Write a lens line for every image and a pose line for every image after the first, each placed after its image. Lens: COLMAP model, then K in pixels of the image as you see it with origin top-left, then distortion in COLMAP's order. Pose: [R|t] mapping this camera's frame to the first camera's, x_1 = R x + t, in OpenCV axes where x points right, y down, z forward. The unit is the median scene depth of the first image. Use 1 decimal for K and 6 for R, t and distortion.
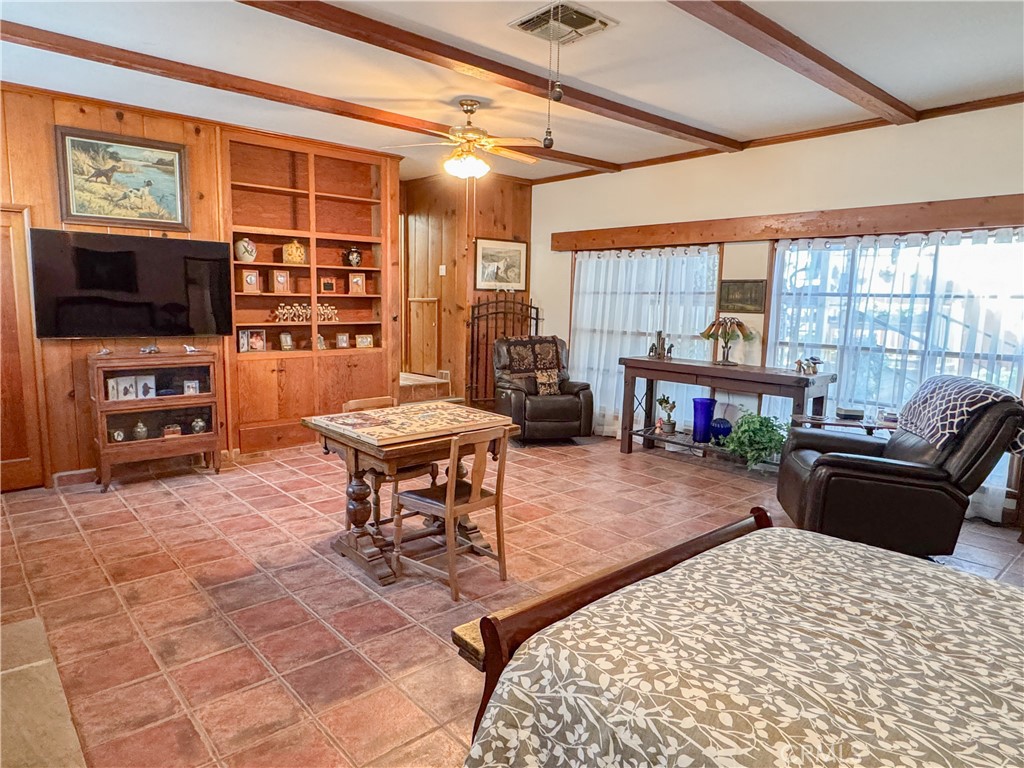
lens RADIAL K [[629.0, 0, 495.3], [0, 629.0, 385.3], [0, 0, 1]] dist [0.002279, 0.002393]
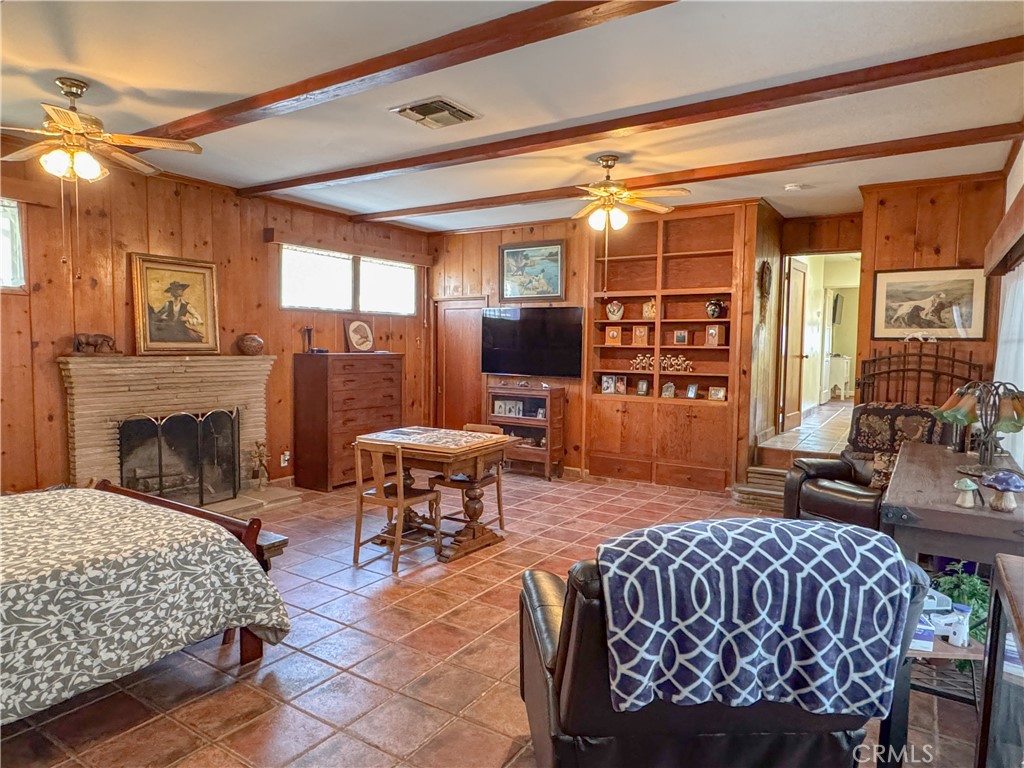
lens RADIAL K [[629.0, 0, 509.9], [0, 629.0, 385.9], [0, 0, 1]] dist [0.002279, 0.002393]
pose [[0.293585, 0.050549, -0.954596, 0.718895], [-0.139636, 0.990158, 0.009487, -0.053442], [0.945680, 0.130510, 0.297754, 0.463927]]
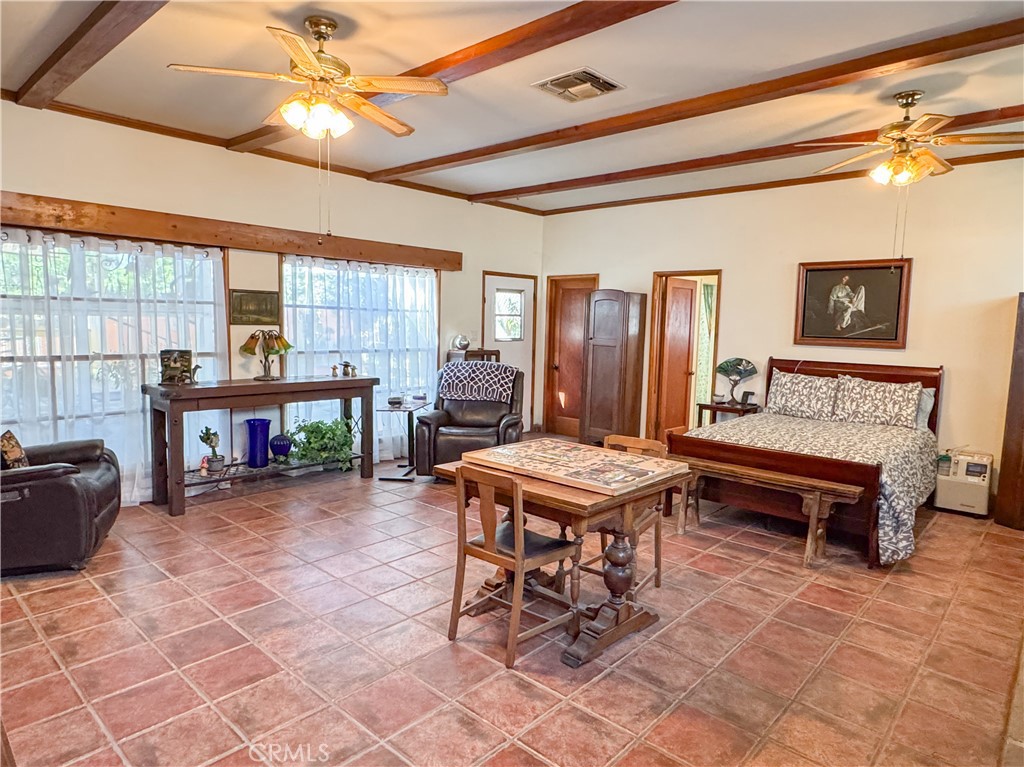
lens RADIAL K [[629.0, 0, 509.0], [0, 629.0, 386.7], [0, 0, 1]] dist [0.002279, 0.002393]
pose [[-0.116842, -0.124391, 0.985330, -0.602766], [0.112302, 0.984107, 0.137553, -0.110187], [-0.986781, 0.126726, -0.101016, 0.723546]]
